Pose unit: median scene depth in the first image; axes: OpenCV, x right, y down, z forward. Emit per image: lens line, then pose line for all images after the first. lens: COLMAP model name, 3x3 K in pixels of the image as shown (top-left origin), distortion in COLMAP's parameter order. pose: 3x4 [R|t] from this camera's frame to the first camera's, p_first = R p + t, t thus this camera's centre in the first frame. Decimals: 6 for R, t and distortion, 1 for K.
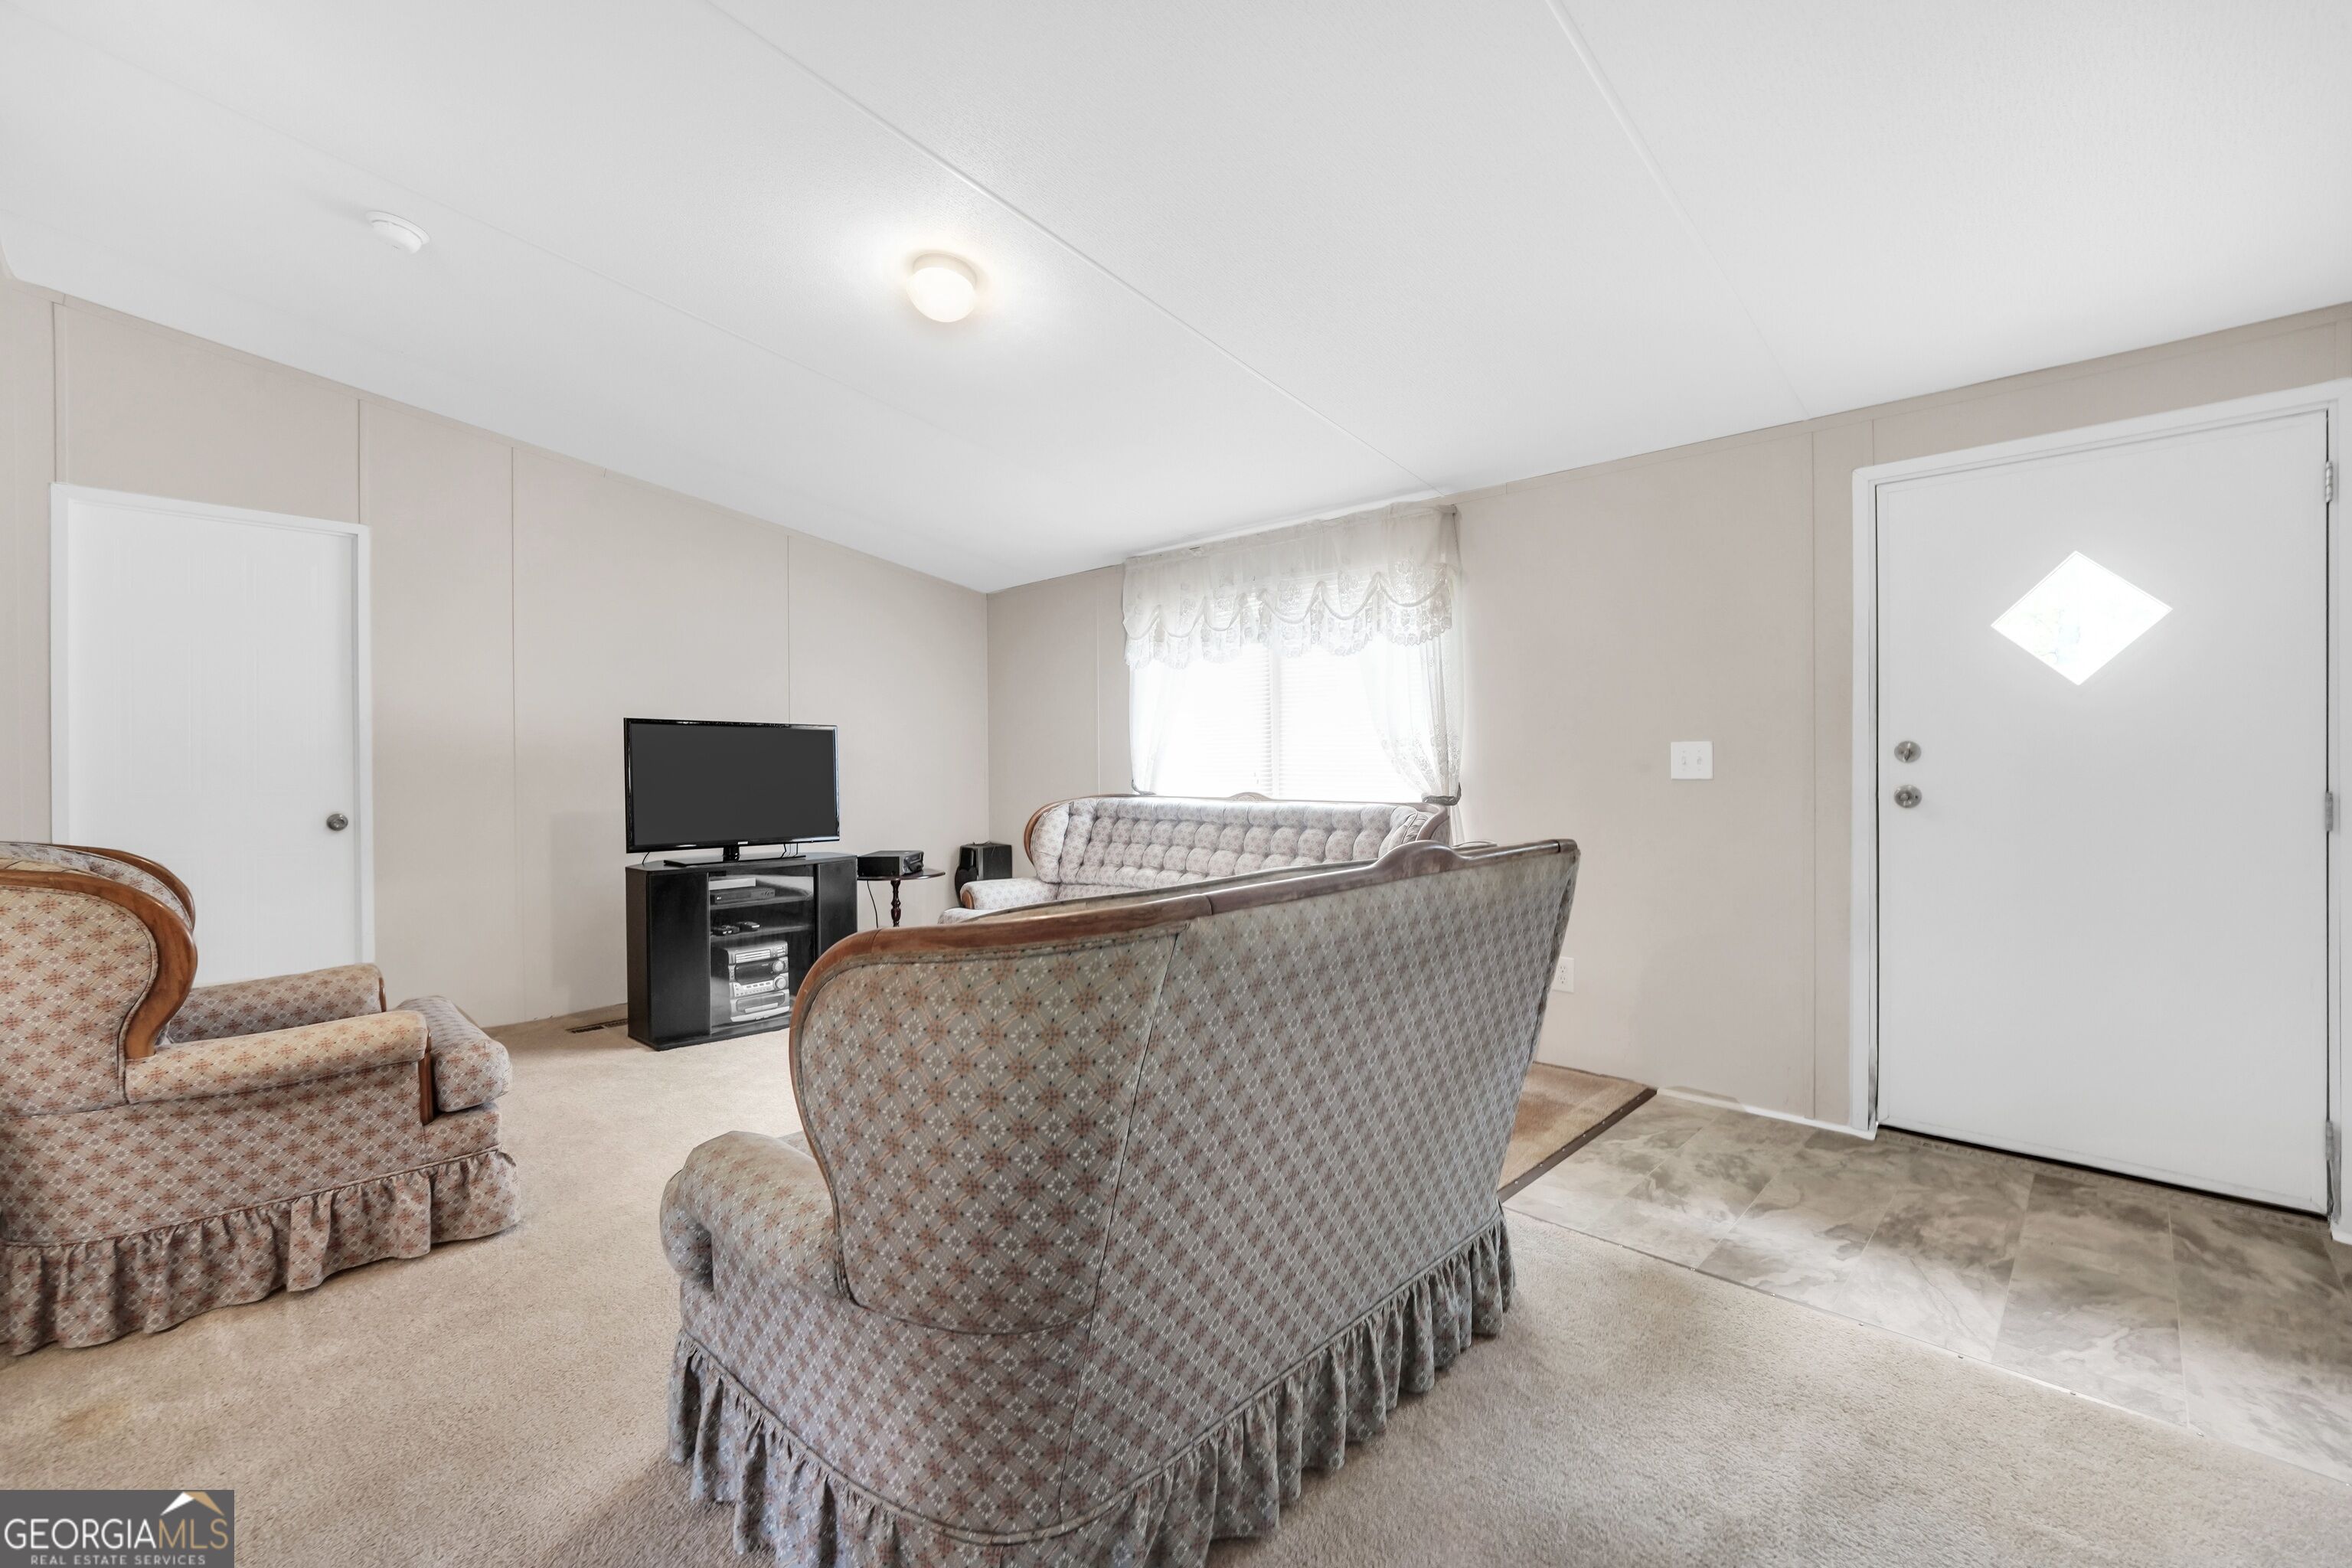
lens RADIAL K [[1004.2, 0, 1171.1], [0, 1004.2, 782.1], [0, 0, 1]] dist [-0.020499, 0.007425]
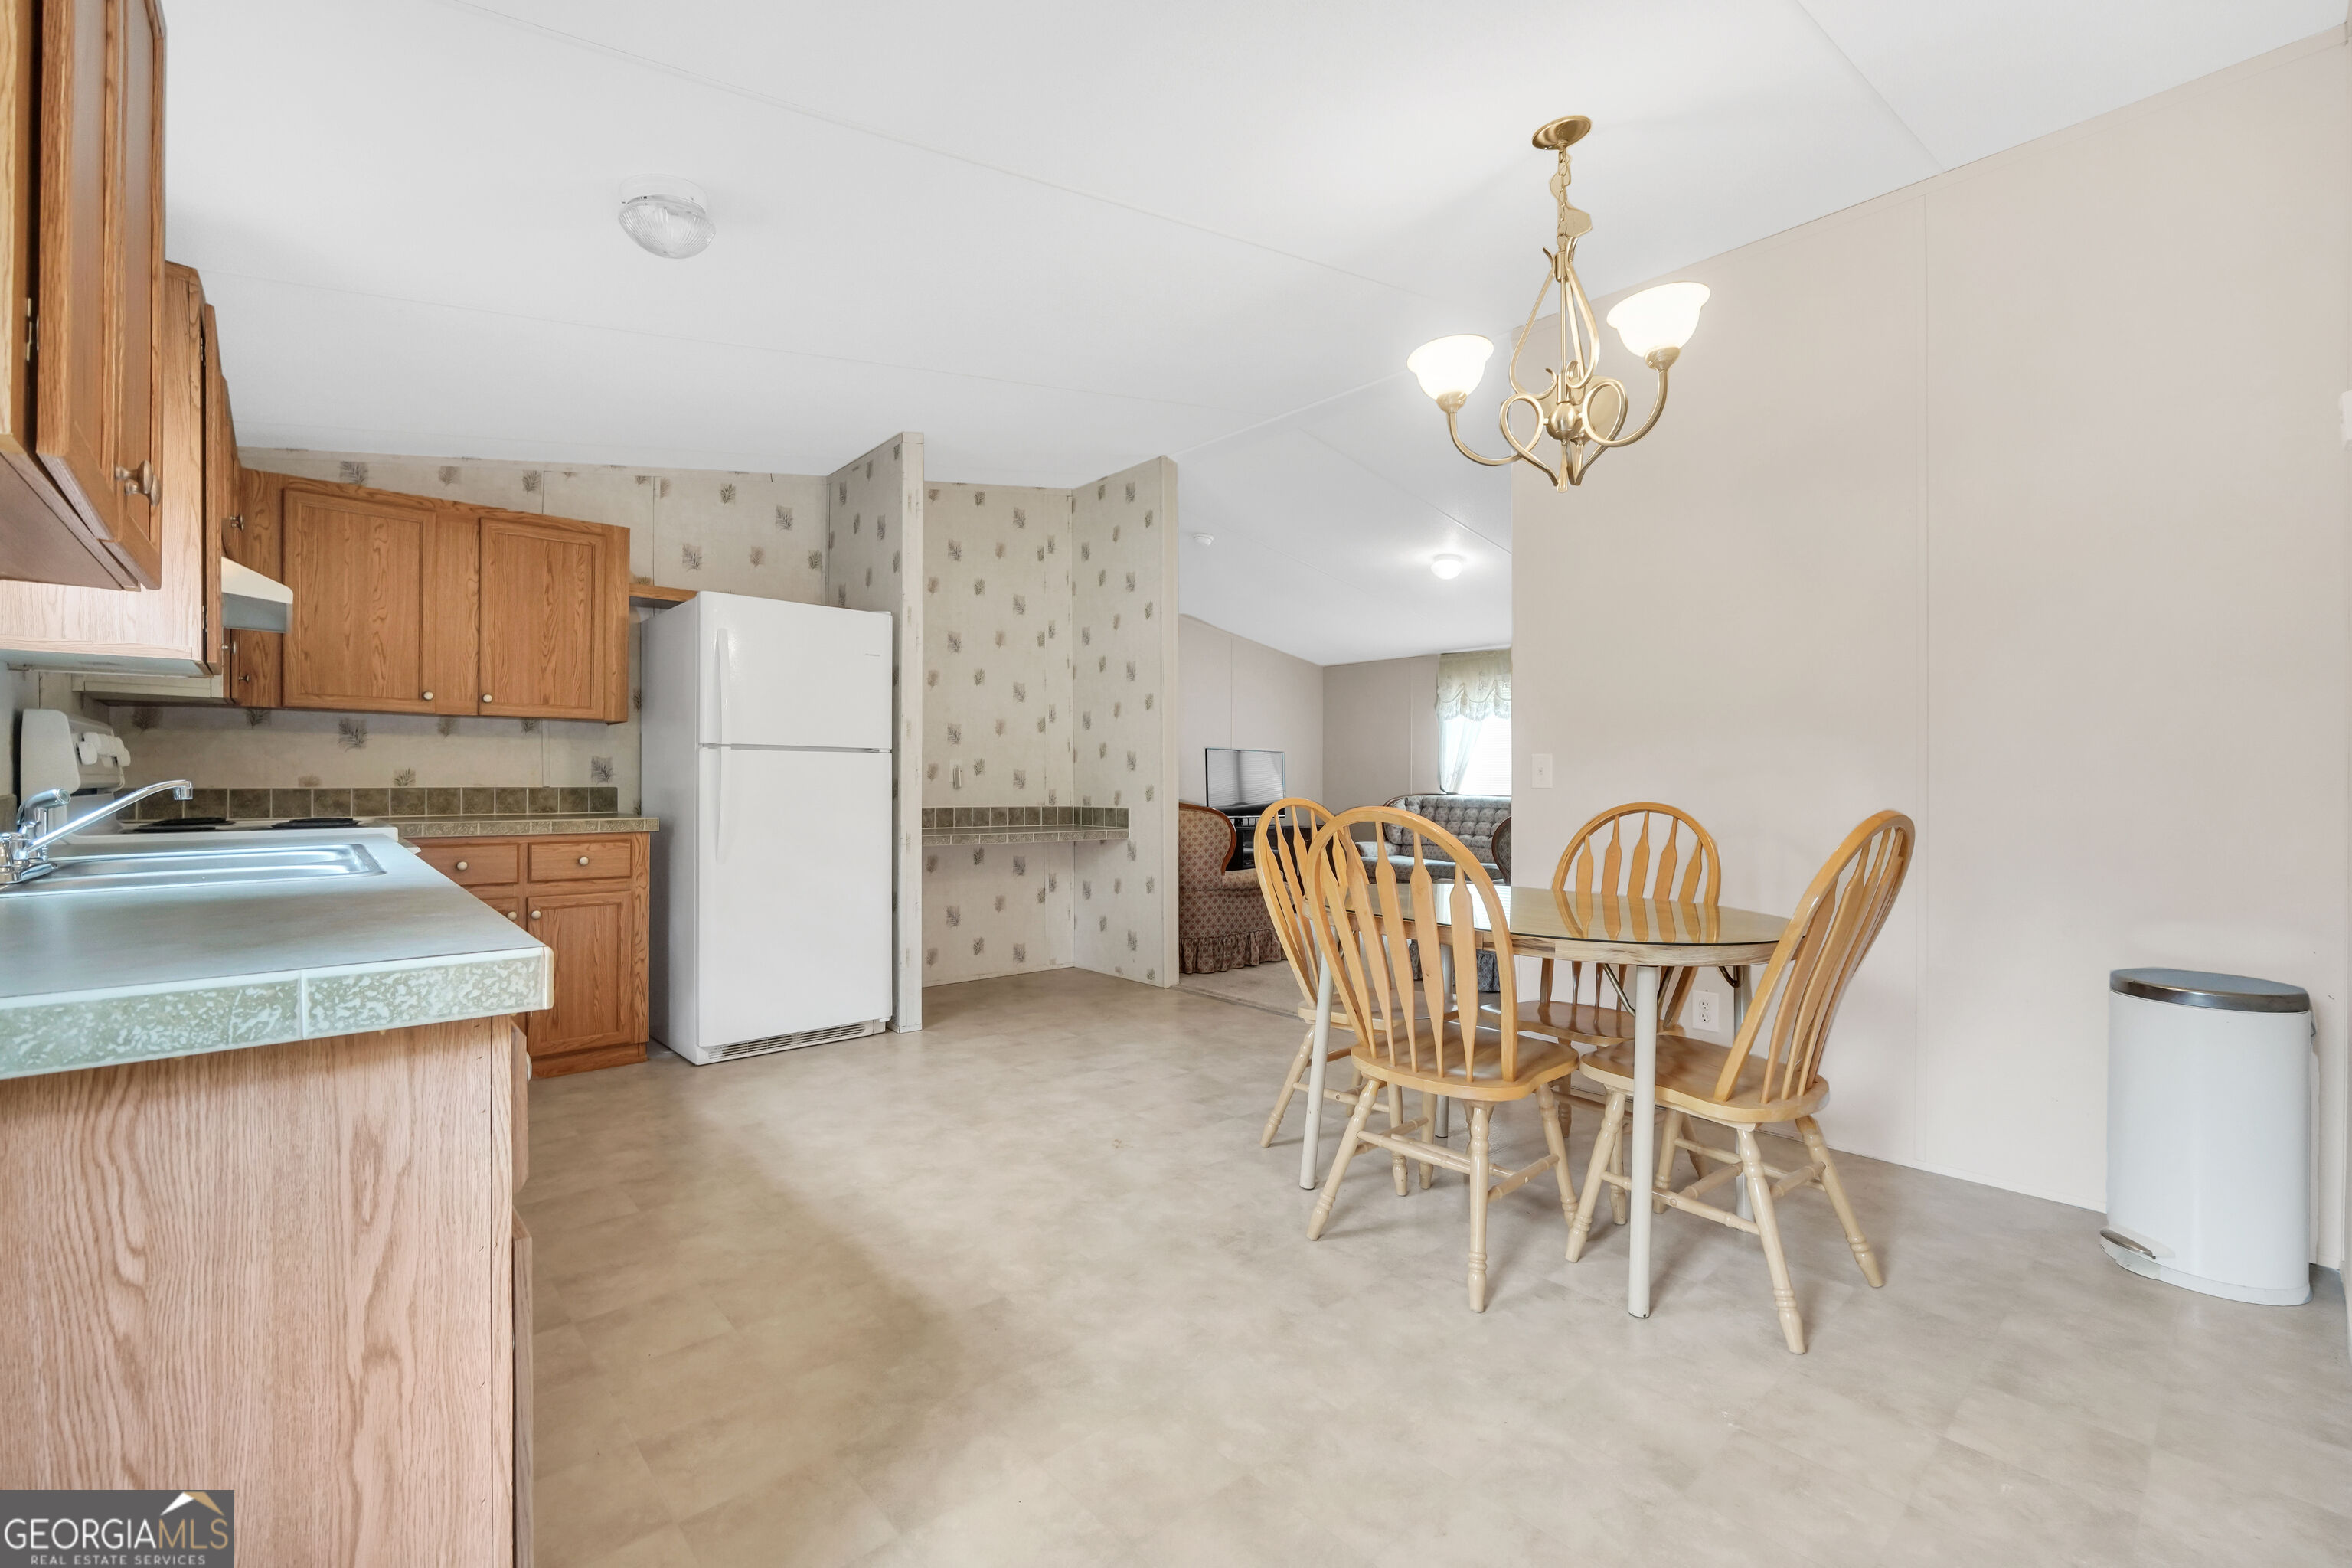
lens RADIAL K [[1000.6, 0, 1166.0], [0, 1000.6, 804.7], [0, 0, 1]] dist [-0.020533, 0.008337]
pose [[0.997423, 0.012063, -0.070721, -0.482451], [-0.011354, 0.999881, 0.010432, 0.023867], [0.070838, -0.009602, 0.997442, -0.903067]]
